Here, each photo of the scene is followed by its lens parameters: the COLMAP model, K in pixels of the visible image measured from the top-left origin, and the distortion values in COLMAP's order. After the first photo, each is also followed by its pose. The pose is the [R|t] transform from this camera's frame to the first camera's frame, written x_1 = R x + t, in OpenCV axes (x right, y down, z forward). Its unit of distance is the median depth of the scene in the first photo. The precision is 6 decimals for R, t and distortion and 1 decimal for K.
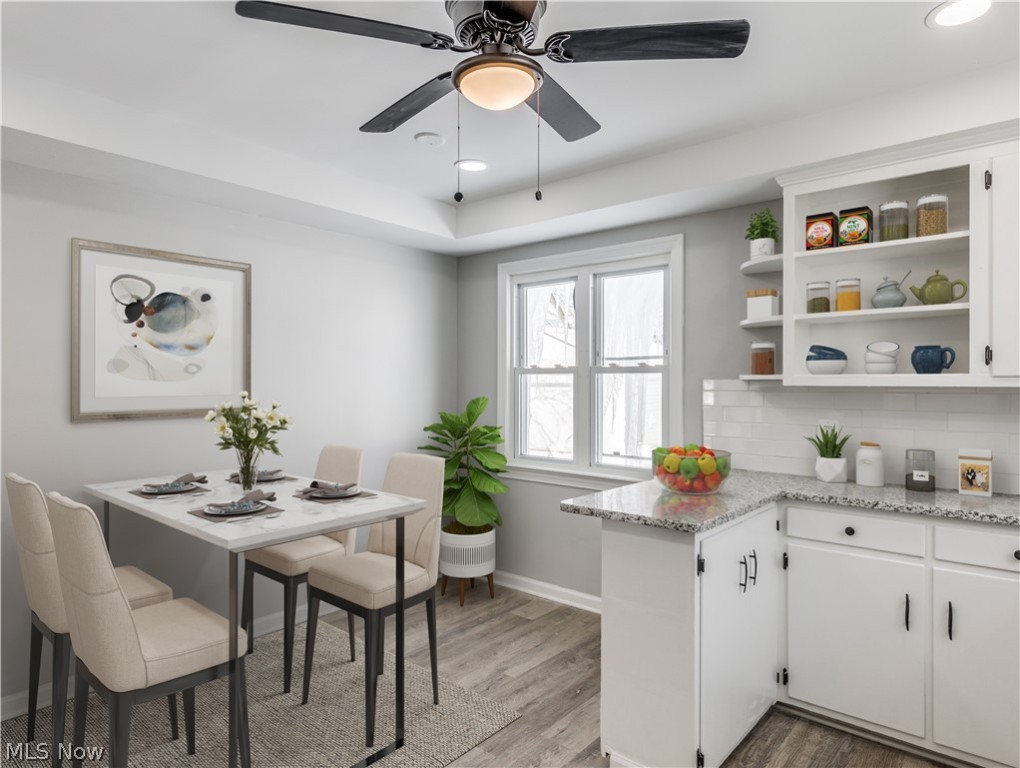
lens RADIAL K [[606.6, 0, 510.0], [0, 606.6, 384.0], [0, 0, 1]] dist [0.030033, -0.000065]
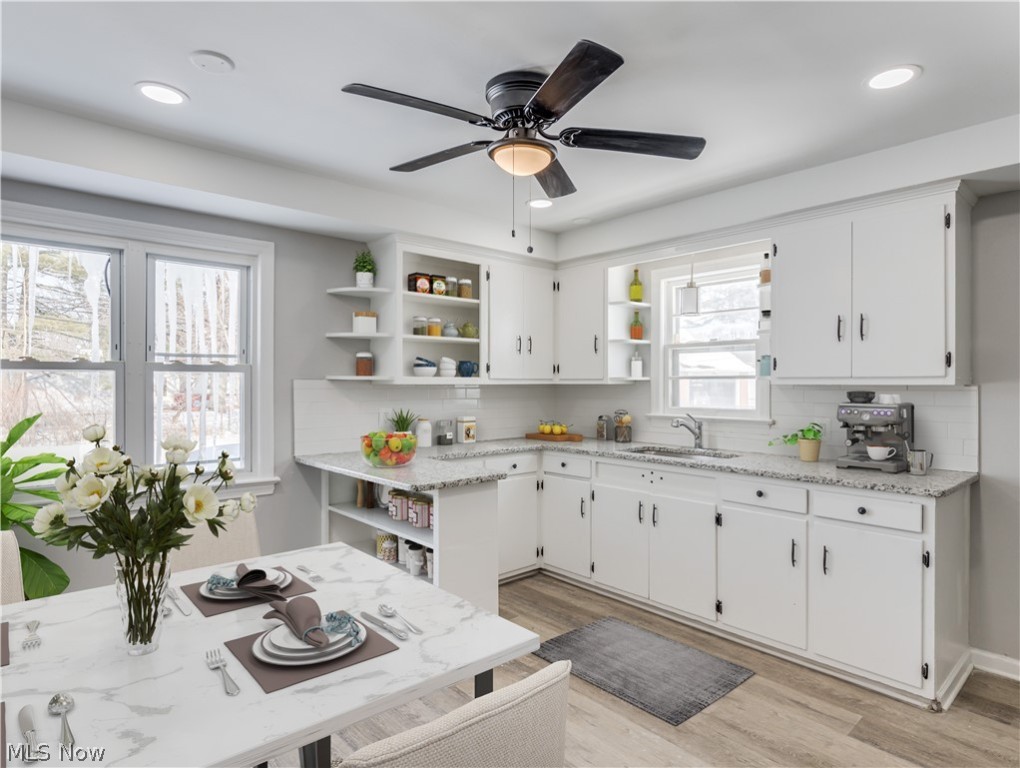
lens RADIAL K [[576.1, 0, 510.0], [0, 576.1, 384.0], [0, 0, 1]] dist [-0.000547, -0.001477]
pose [[0.129145, -0.006790, 0.991602, -0.826350], [0.001032, 0.999977, 0.006712, -0.006317], [-0.991625, 0.000156, 0.129149, 0.563589]]
